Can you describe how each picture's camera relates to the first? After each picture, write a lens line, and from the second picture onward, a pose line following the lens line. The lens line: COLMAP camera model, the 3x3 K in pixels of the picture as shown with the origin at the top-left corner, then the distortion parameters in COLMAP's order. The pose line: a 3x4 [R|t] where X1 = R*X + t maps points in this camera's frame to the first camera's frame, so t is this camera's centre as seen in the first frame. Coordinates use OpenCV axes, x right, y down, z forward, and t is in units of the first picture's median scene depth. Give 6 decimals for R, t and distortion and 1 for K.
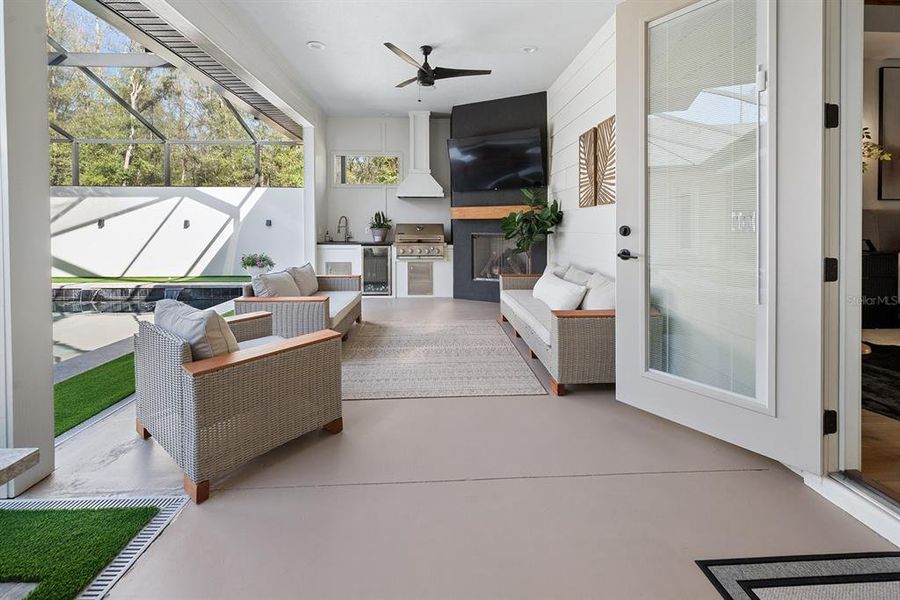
lens RADIAL K [[385.5, 0, 449.7], [0, 385.5, 232.9], [0, 0, 1]] dist [-0.002576, -0.000251]
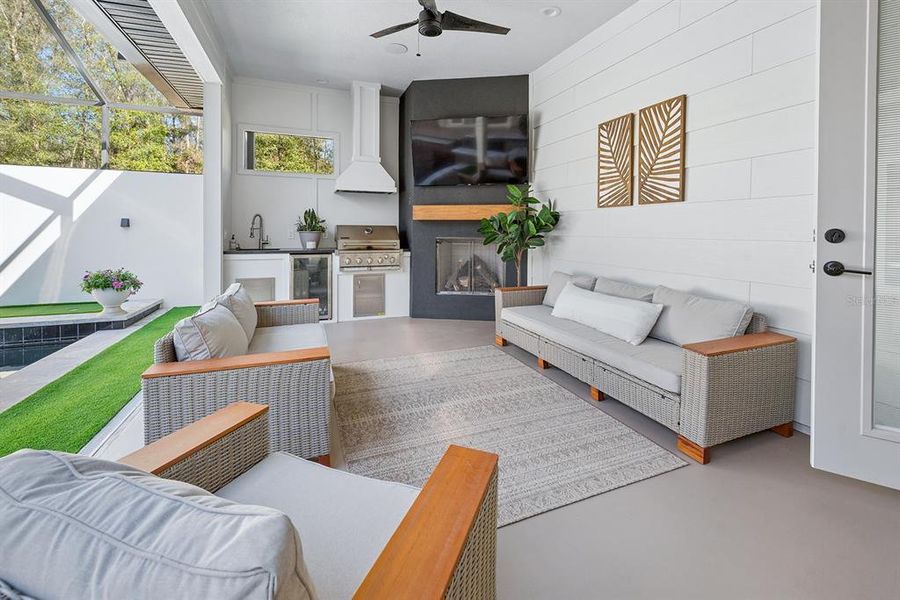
lens RADIAL K [[385.5, 0, 449.7], [0, 385.5, 232.9], [0, 0, 1]] dist [-0.002576, -0.000251]
pose [[0.946868, 0.001130, 0.321622, -0.176022], [0.001436, 0.999969, -0.007741, -0.002187], [-0.321620, 0.007791, 0.946837, 0.206116]]
